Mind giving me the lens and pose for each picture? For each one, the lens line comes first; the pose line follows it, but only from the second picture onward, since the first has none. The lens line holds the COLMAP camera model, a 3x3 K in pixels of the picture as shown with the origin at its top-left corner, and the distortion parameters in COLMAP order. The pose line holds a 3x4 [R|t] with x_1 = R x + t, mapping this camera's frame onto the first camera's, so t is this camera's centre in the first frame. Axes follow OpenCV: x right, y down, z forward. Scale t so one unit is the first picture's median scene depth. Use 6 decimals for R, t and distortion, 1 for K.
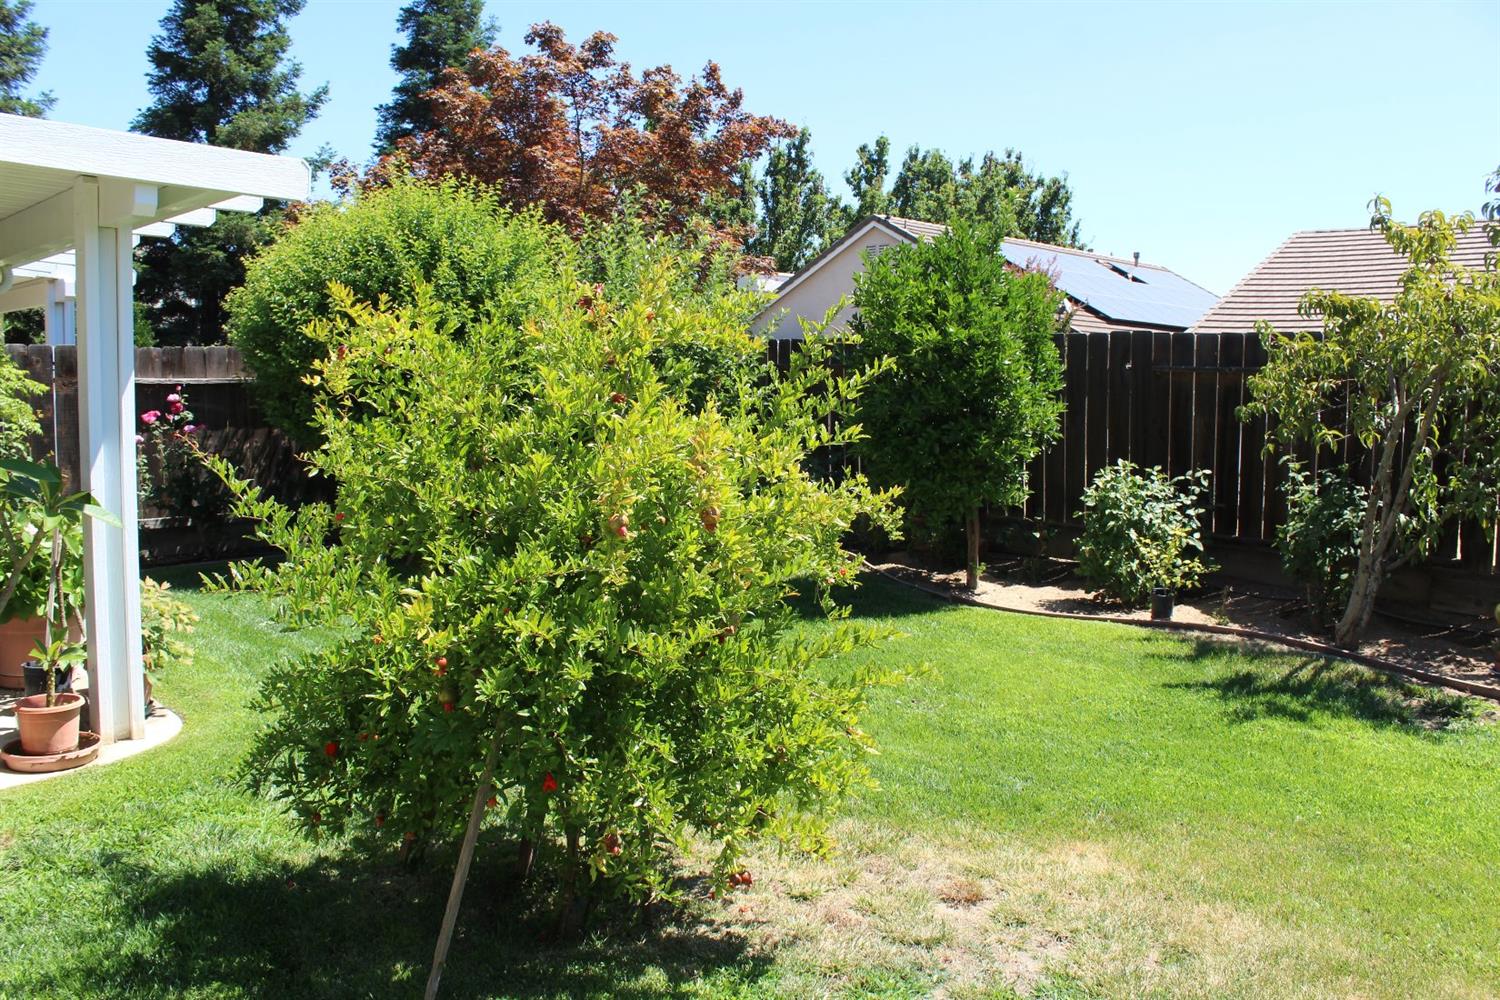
lens RADIAL K [[1231.6, 0, 760.1], [0, 1231.6, 522.4], [0, 0, 1]] dist [-0.183376, 0.135262]
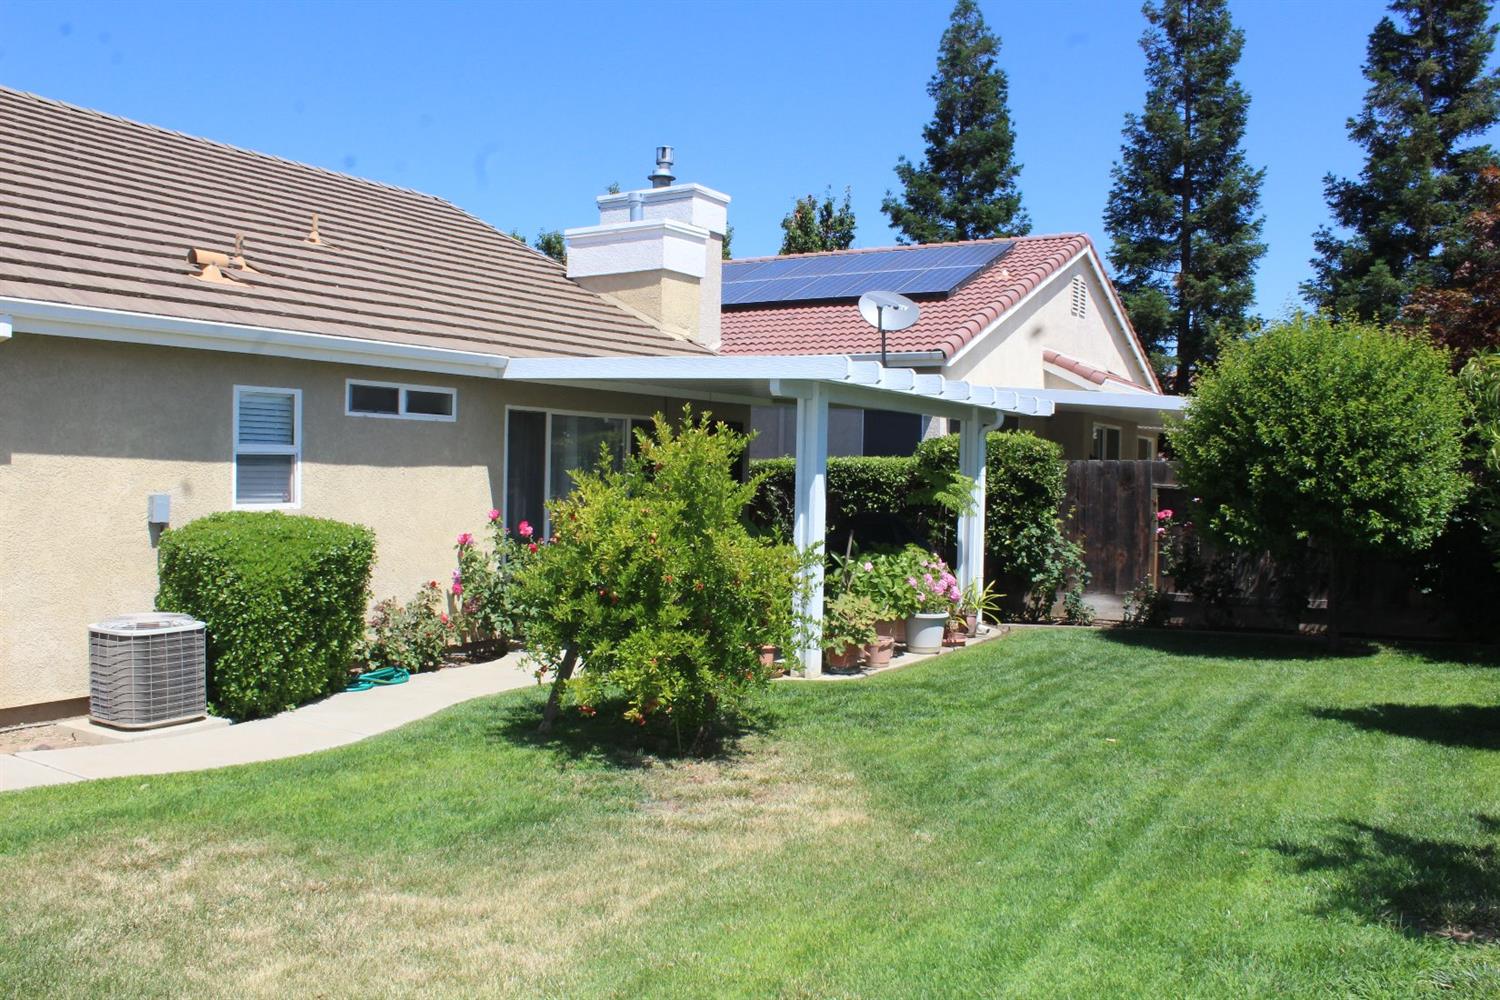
lens RADIAL K [[1231.6, 0, 760.1], [0, 1231.6, 522.4], [0, 0, 1]] dist [-0.183376, 0.135262]
pose [[0.254124, 0.021281, -0.966938, 0.249673], [-0.117266, 0.993060, -0.008964, -0.005008], [0.960036, 0.115667, 0.254855, 0.082134]]
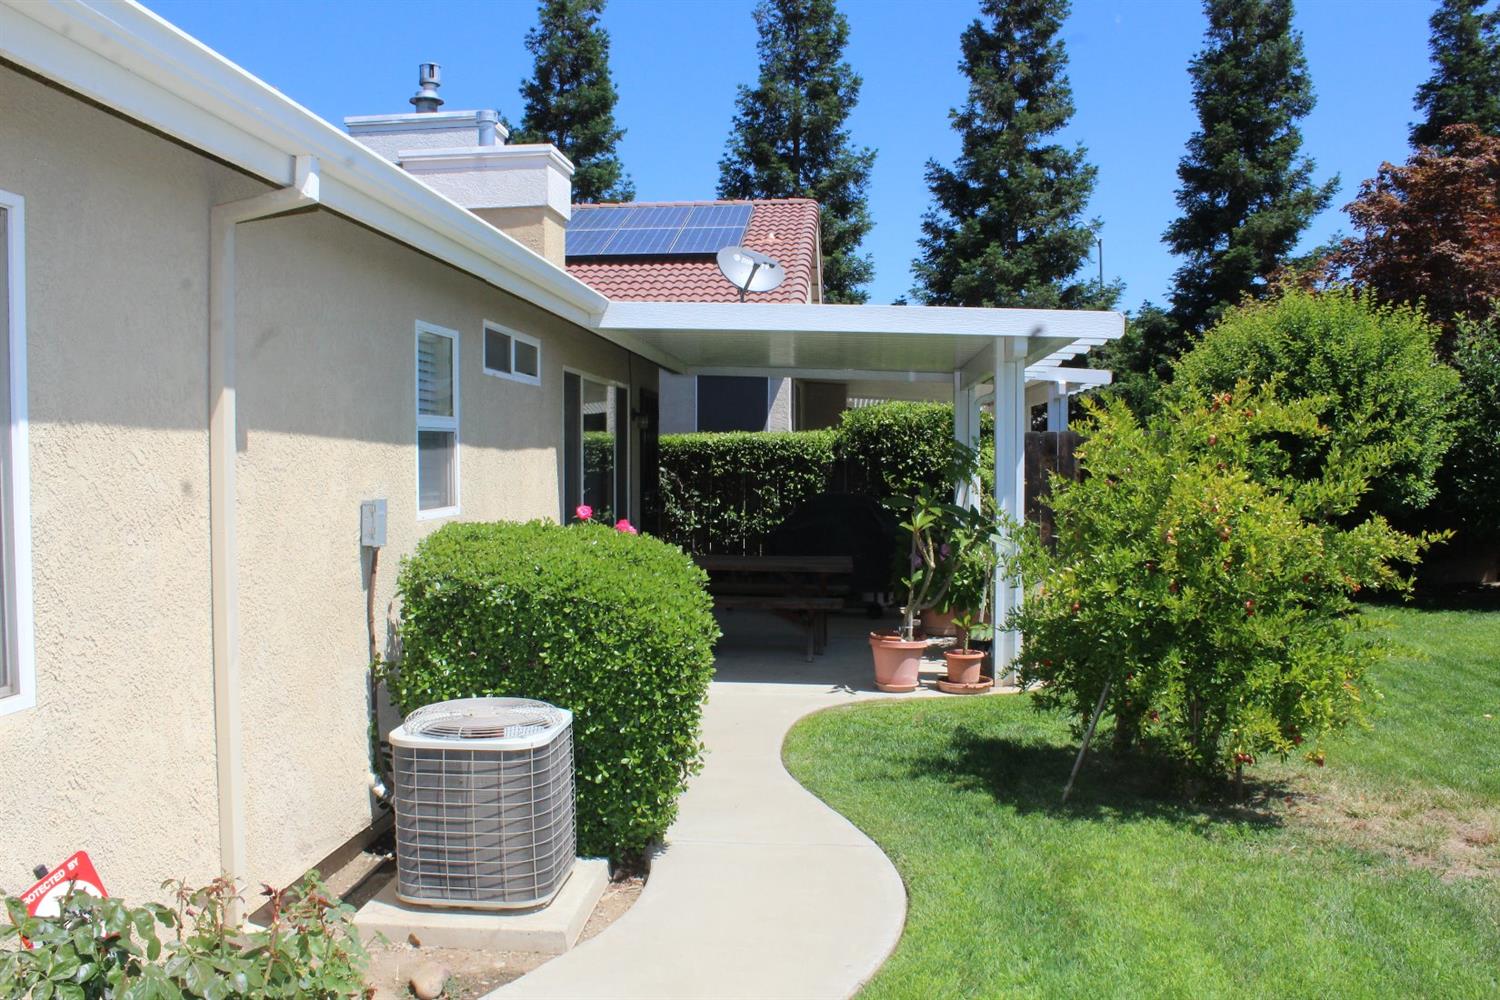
lens RADIAL K [[1231.6, 0, 760.1], [0, 1231.6, 522.4], [0, 0, 1]] dist [-0.183376, 0.135262]
pose [[0.666670, 0.017851, -0.745140, 0.087686], [-0.064809, 0.997315, -0.034092, 0.008919], [0.742530, 0.071020, 0.666037, -0.067767]]
